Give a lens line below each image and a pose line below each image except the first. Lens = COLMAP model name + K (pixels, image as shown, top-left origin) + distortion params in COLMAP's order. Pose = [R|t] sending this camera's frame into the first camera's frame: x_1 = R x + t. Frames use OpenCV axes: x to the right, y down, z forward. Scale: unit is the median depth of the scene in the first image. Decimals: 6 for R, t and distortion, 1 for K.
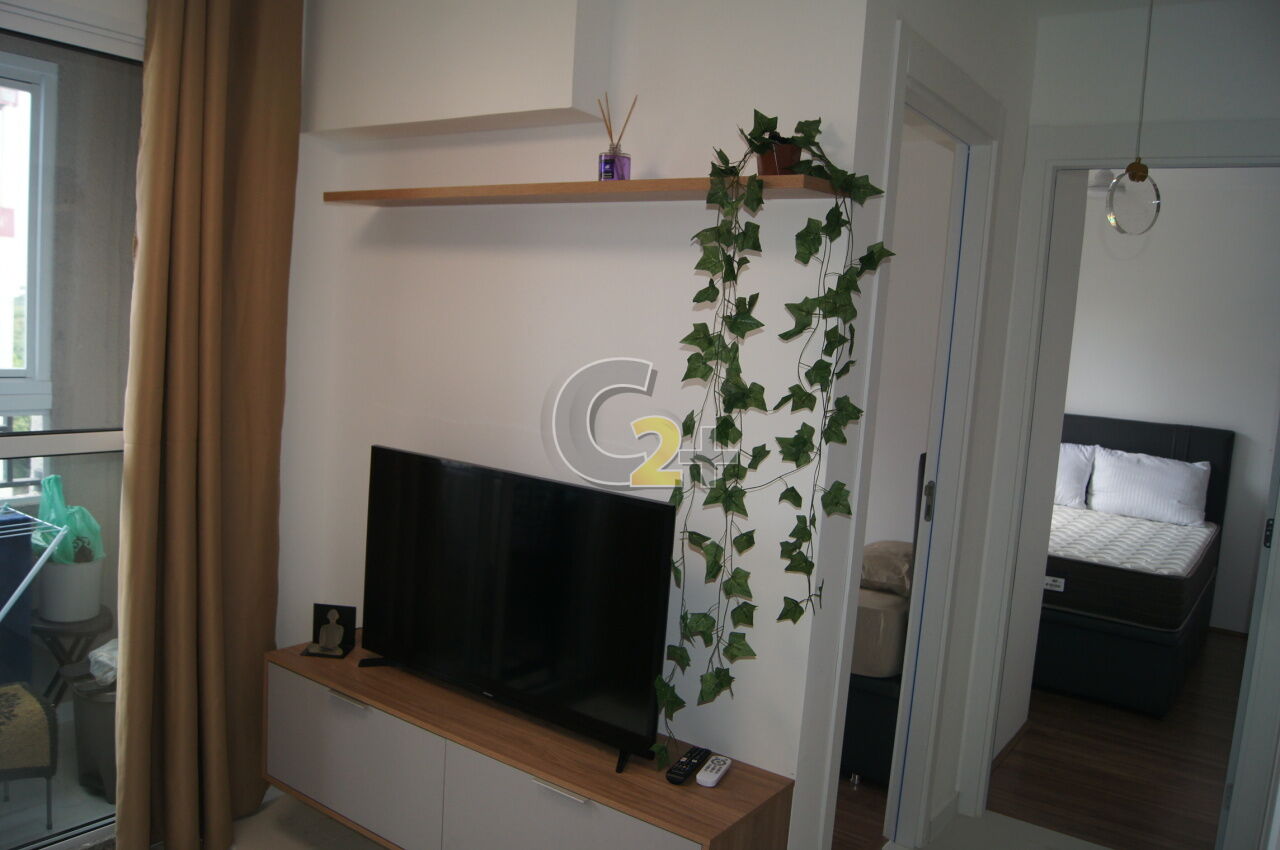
lens RADIAL K [[1002.5, 0, 640.0], [0, 1002.5, 425.0], [0, 0, 1]] dist [-0.068039, -0.002818]
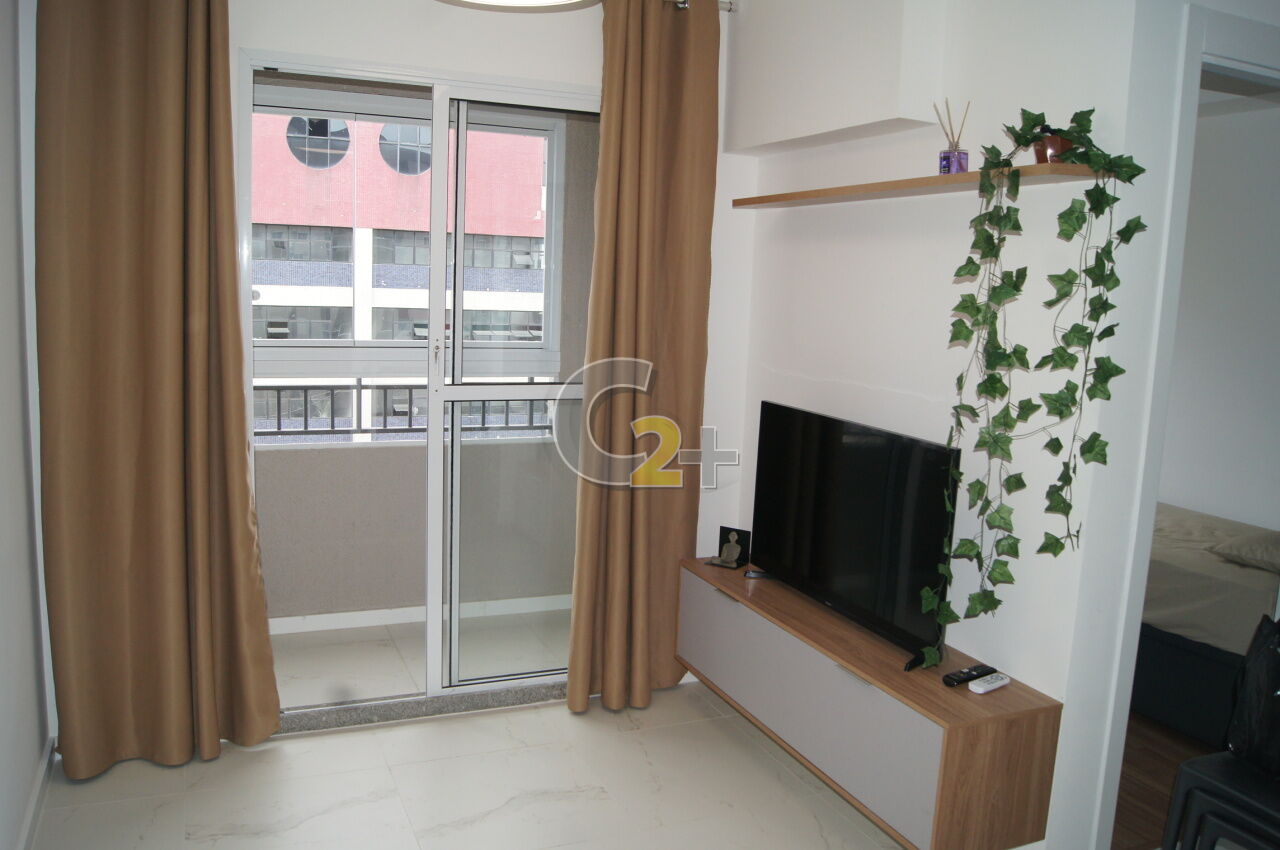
lens RADIAL K [[1002.5, 0, 640.0], [0, 1002.5, 425.0], [0, 0, 1]] dist [-0.068039, -0.002818]
pose [[0.858914, 0.037084, -0.510776, 0.322323], [-0.031377, 0.999312, 0.019791, 0.041074], [0.511158, -0.000972, 0.859486, -0.206510]]
